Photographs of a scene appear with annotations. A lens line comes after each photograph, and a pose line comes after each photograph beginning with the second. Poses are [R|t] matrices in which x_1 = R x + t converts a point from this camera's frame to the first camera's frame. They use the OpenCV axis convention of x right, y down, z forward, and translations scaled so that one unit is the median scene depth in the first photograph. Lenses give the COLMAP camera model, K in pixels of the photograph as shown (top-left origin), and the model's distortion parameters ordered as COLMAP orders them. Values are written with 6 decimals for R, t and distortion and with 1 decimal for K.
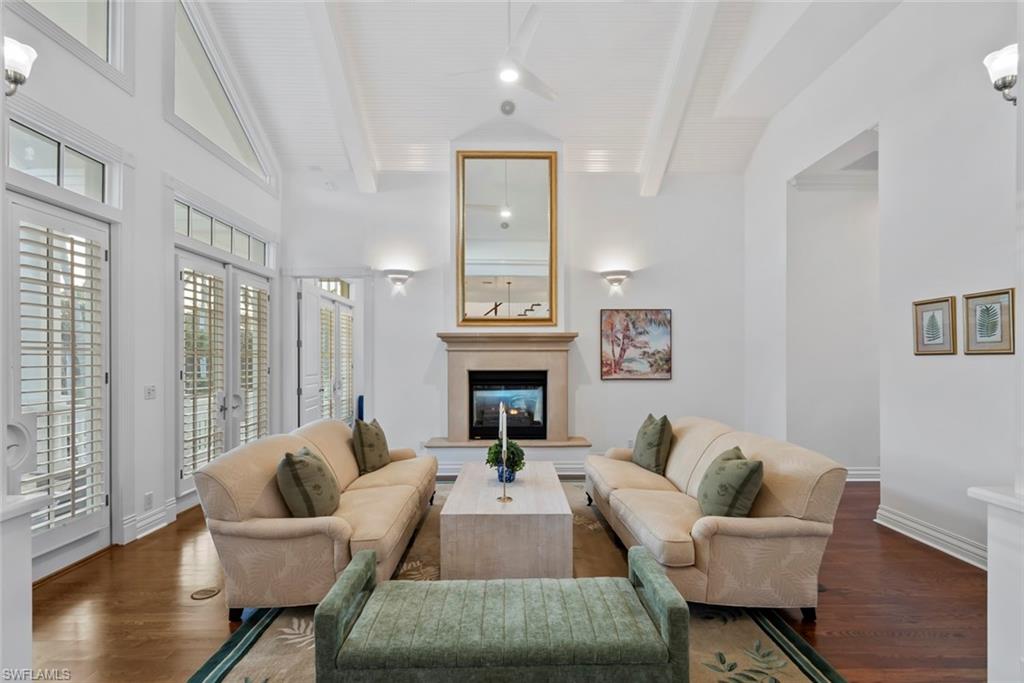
lens RADIAL K [[457.6, 0, 512.9], [0, 457.6, 356.7], [0, 0, 1]] dist [0.003401, -0.002213]
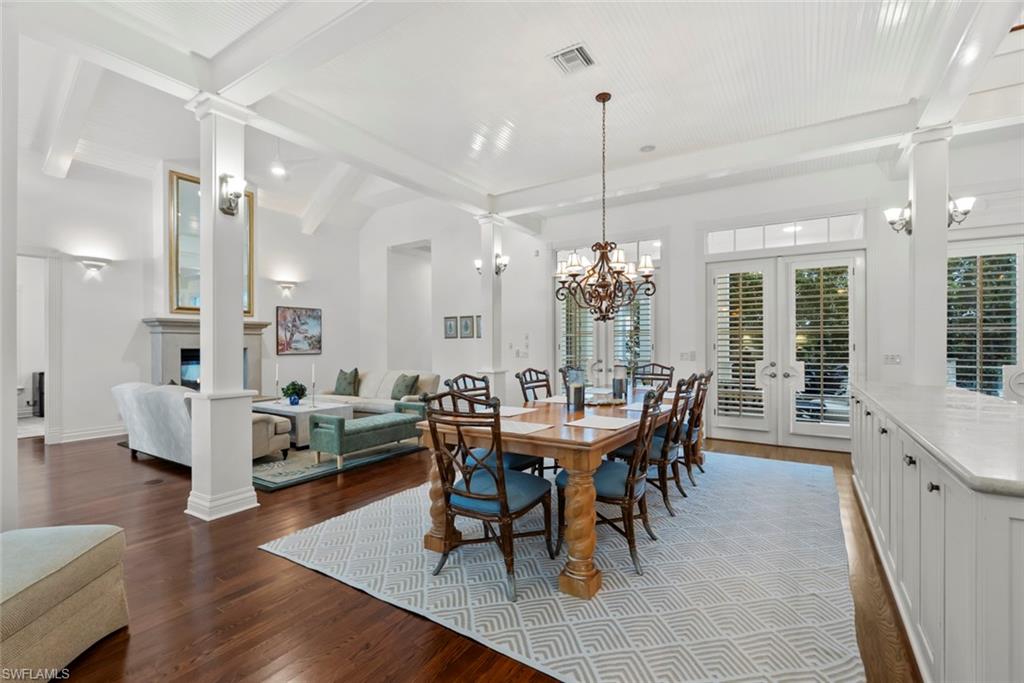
lens RADIAL K [[457.6, 0, 509.6], [0, 457.6, 338.4], [0, 0, 1]] dist [0.003401, -0.002213]
pose [[0.562144, 0.010259, 0.826975, -0.595786], [0.001149, 0.999912, -0.013185, 0.018320], [-0.827038, 0.008361, 0.562083, -0.421804]]
